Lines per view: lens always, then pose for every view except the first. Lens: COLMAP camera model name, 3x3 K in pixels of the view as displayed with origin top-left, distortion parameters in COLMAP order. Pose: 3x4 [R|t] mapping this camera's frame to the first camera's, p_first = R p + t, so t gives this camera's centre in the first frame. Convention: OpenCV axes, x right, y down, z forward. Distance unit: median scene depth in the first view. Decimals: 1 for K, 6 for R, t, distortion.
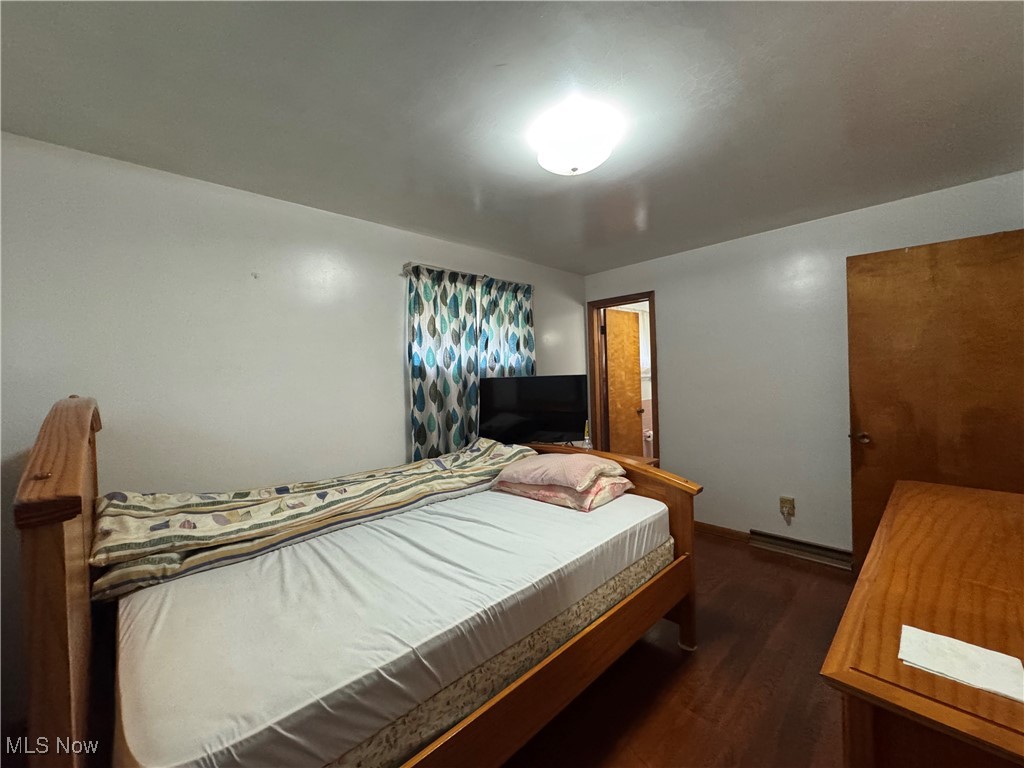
lens RADIAL K [[407.0, 0, 512.0], [0, 407.0, 384.0], [0, 0, 1]] dist [-0.000452, -0.000004]
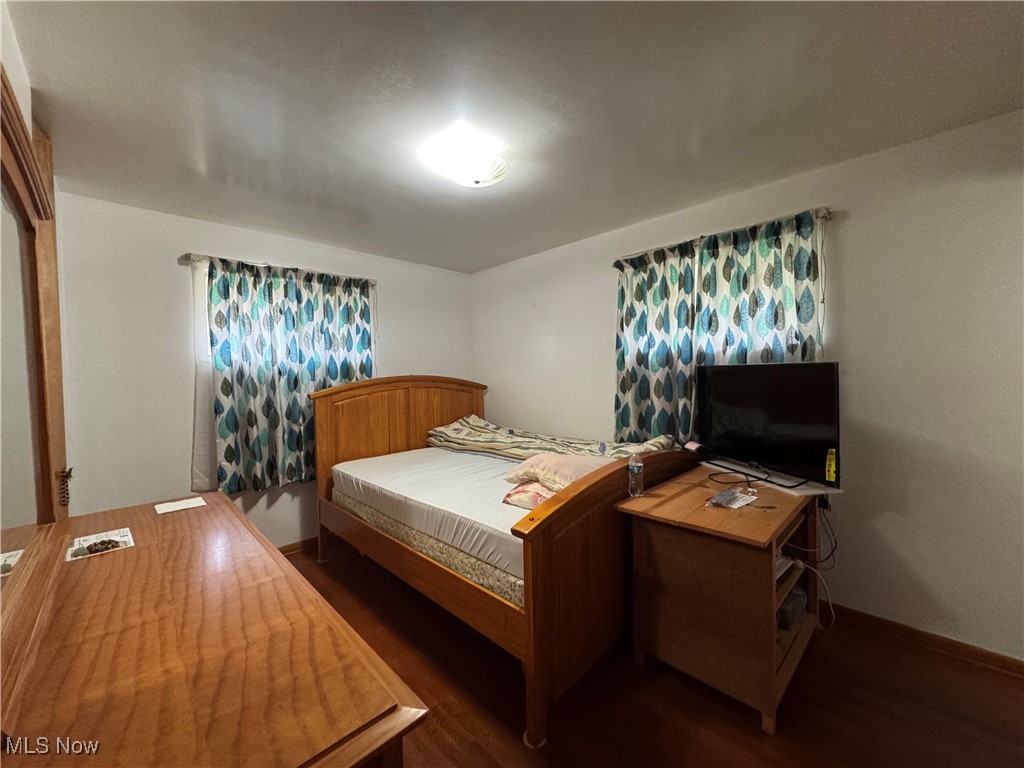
lens RADIAL K [[407.0, 0, 512.0], [0, 407.0, 384.0], [0, 0, 1]] dist [-0.000452, -0.000004]
pose [[0.020210, 0.059499, -0.998024, 0.745767], [0.005681, 0.998205, 0.059624, -0.029624], [0.999780, -0.006875, 0.019835, 0.622263]]
